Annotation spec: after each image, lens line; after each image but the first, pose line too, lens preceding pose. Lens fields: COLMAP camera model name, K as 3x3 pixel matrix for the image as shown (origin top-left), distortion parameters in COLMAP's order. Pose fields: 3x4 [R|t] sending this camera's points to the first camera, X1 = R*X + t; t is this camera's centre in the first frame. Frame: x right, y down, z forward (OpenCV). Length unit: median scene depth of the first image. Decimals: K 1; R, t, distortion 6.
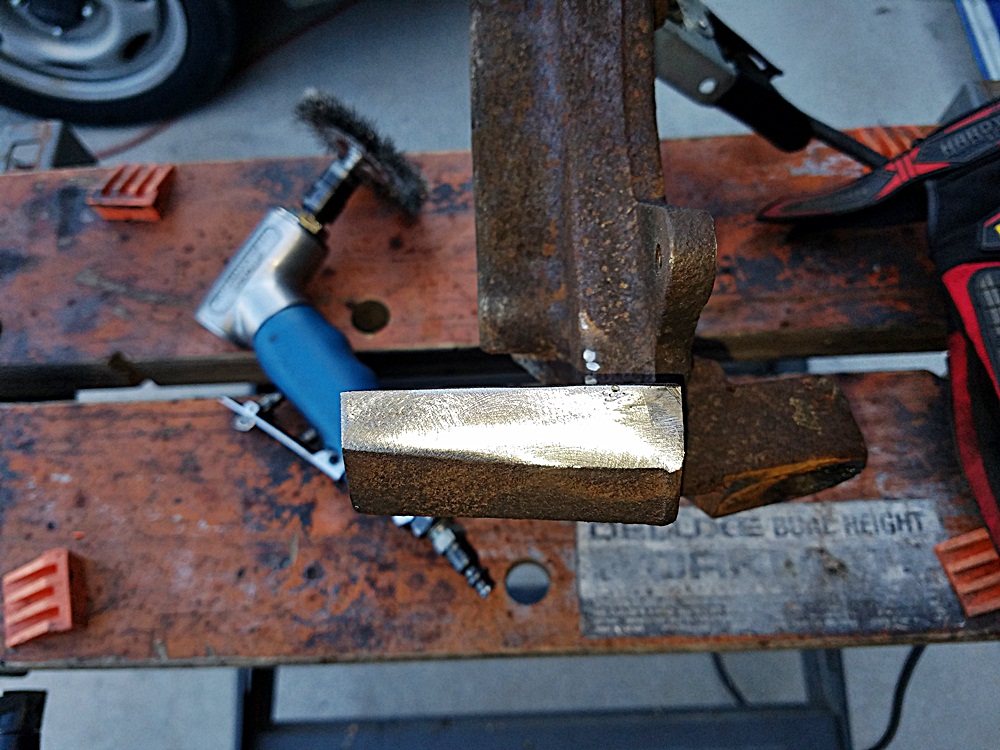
lens RADIAL K [[859.4, 0, 504.7], [0, 859.4, 355.2], [0, 0, 1]] dist [0.108765, -0.240606]
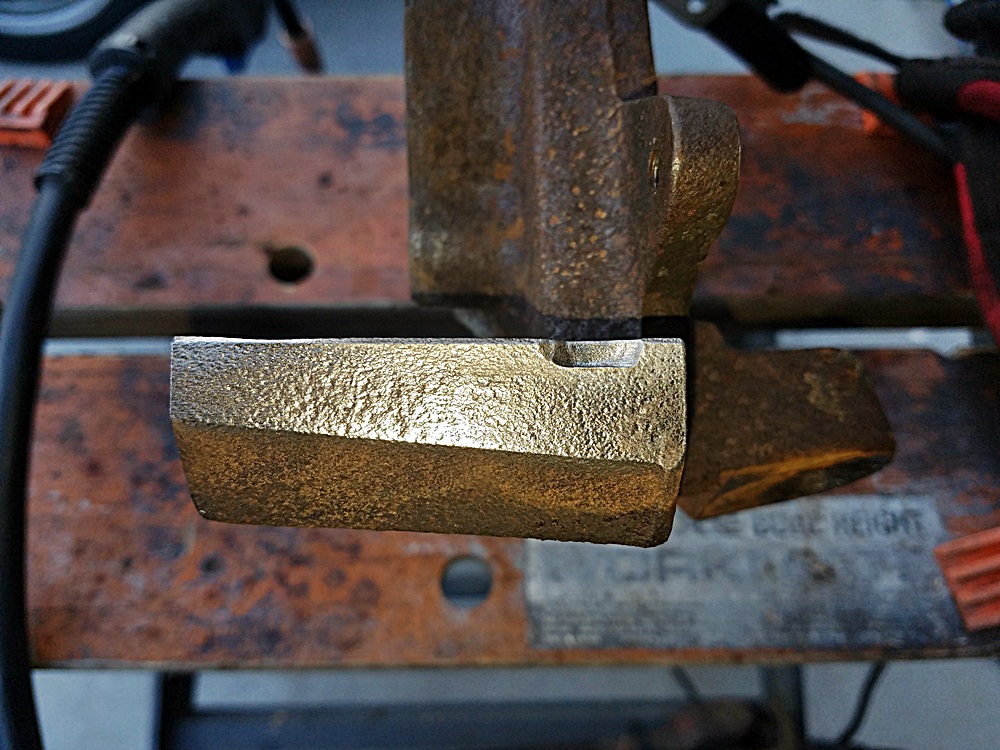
lens RADIAL K [[885.8, 0, 500.0], [0, 885.8, 375.0], [0, 0, 1]] dist [-0.036658, -0.017539]
pose [[0.998404, 0.030048, 0.047816, 0.012281], [-0.032610, 0.998022, 0.053738, 0.011701], [-0.046106, -0.055211, 0.997410, 0.150258]]
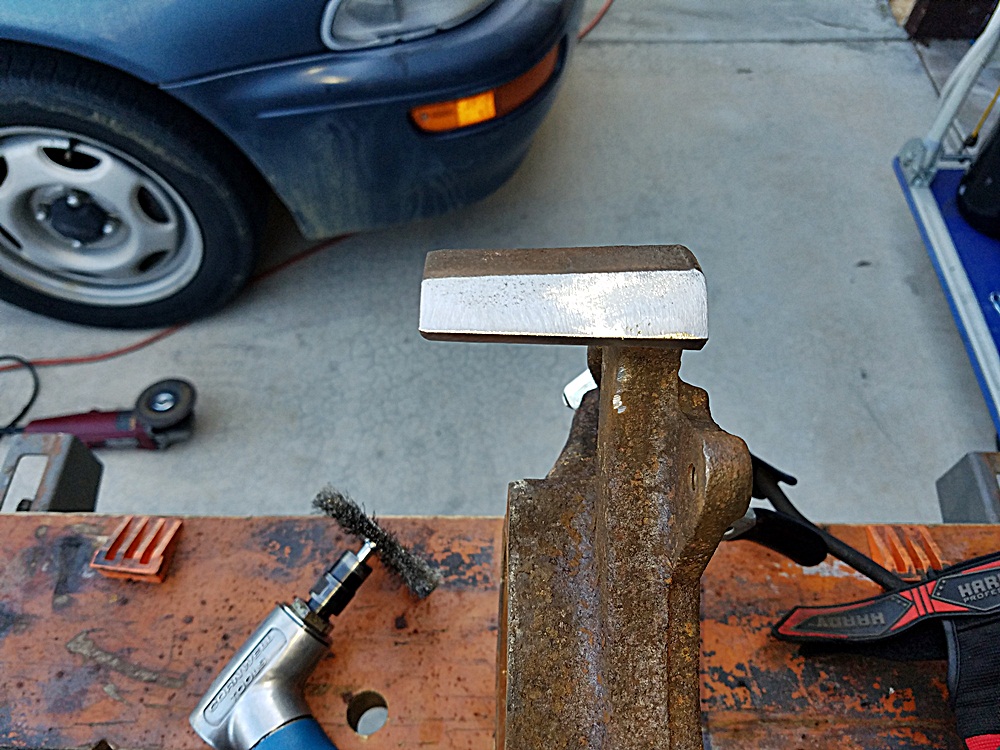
lens RADIAL K [[856.3, 0, 500.0], [0, 856.3, 375.0], [0, 0, 1]] dist [0.002233, -0.003436]
pose [[0.998223, 0.058420, 0.011770, -0.055694], [-0.055671, 0.984623, -0.165586, -0.330829], [-0.021263, 0.164636, 0.986125, 0.001236]]
